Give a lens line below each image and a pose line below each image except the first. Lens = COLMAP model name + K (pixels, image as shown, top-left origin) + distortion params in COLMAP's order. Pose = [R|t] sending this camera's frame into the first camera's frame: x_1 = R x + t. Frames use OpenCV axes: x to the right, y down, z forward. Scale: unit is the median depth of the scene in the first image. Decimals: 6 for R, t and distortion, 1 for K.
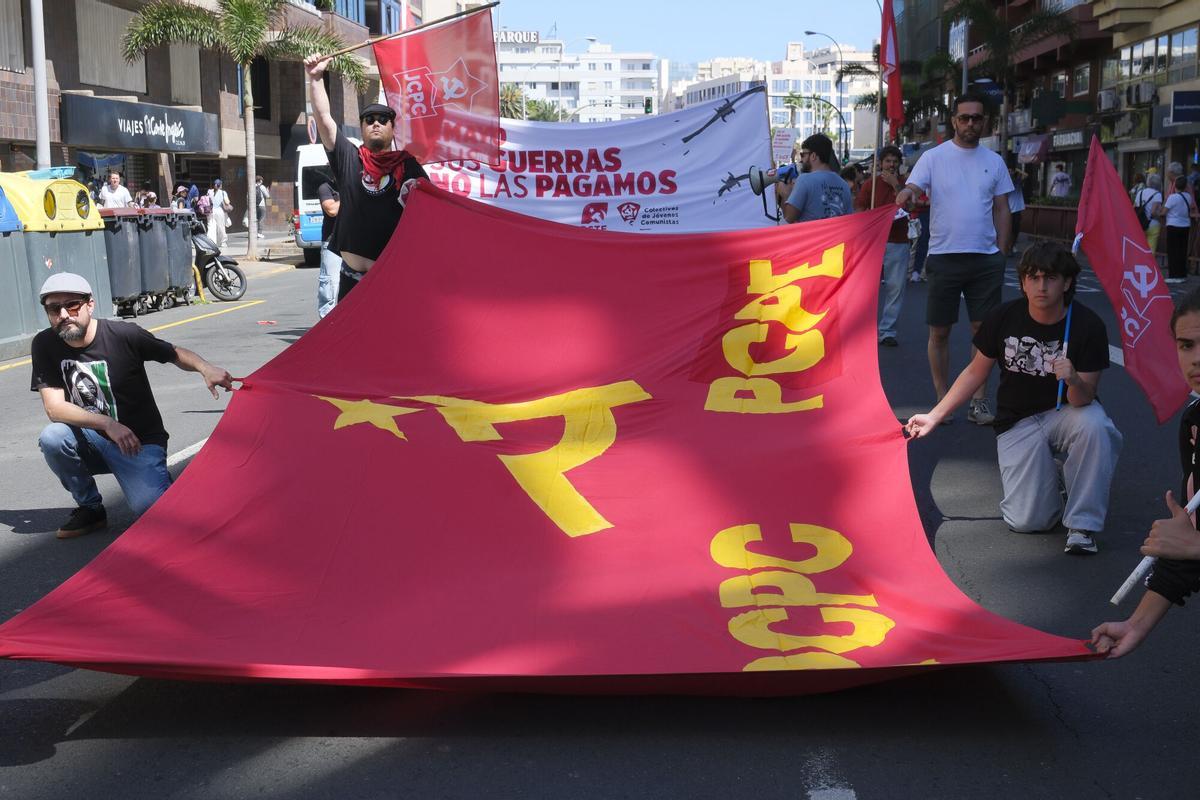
lens RADIAL K [[1720.9, 0, 596.7], [0, 1720.9, 457.2], [0, 0, 1]] dist [-0.001735, 0.079046]
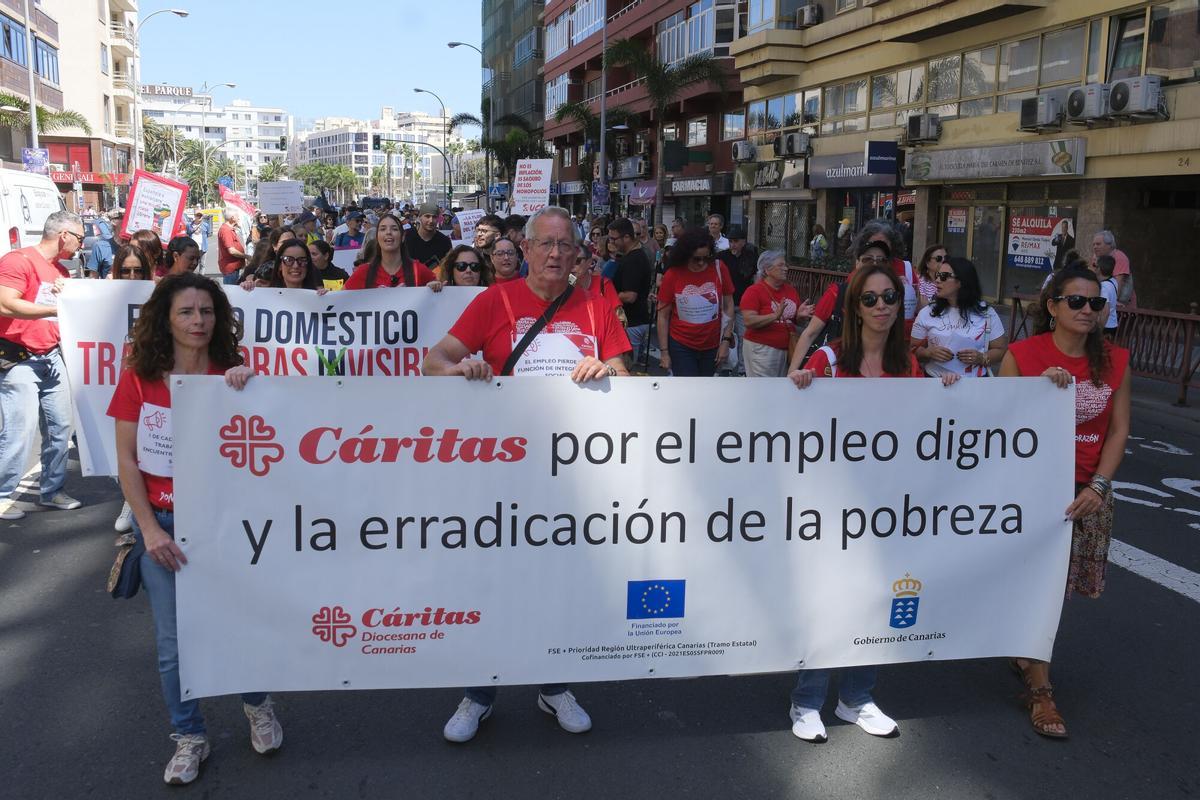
lens RADIAL K [[1174.2, 0, 626.5], [0, 1174.2, 396.4], [0, 0, 1]] dist [-0.000034, 0.024146]
pose [[0.951260, -0.024003, 0.307454, 0.001957], [0.023550, 0.999709, 0.005186, -0.030798], [-0.307489, 0.002308, 0.951549, 0.168092]]
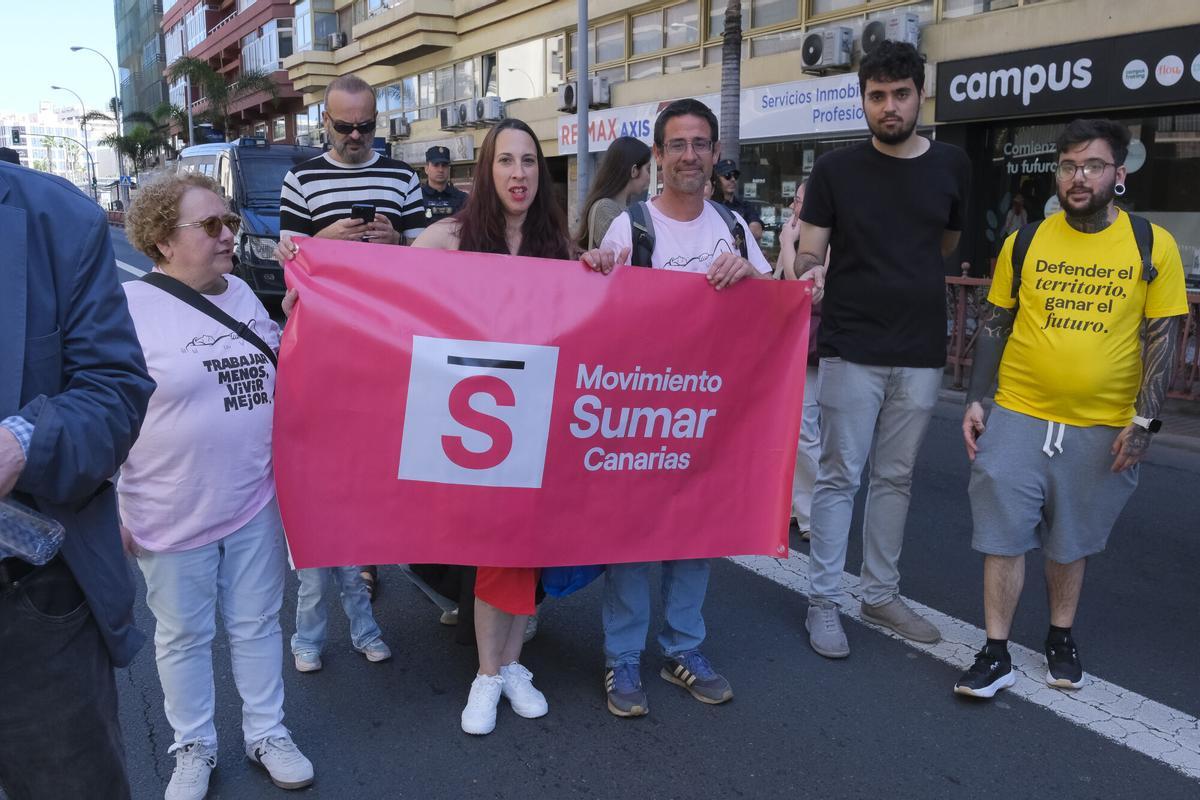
lens RADIAL K [[1078.8, 0, 600.0], [0, 1078.8, 400.0], [0, 0, 1]] dist [-0.008932, 0.008693]
pose [[0.839463, -0.087145, 0.536384, 0.010973], [0.074793, 0.996192, 0.044795, -0.014115], [-0.538245, 0.002514, 0.842785, 0.083296]]
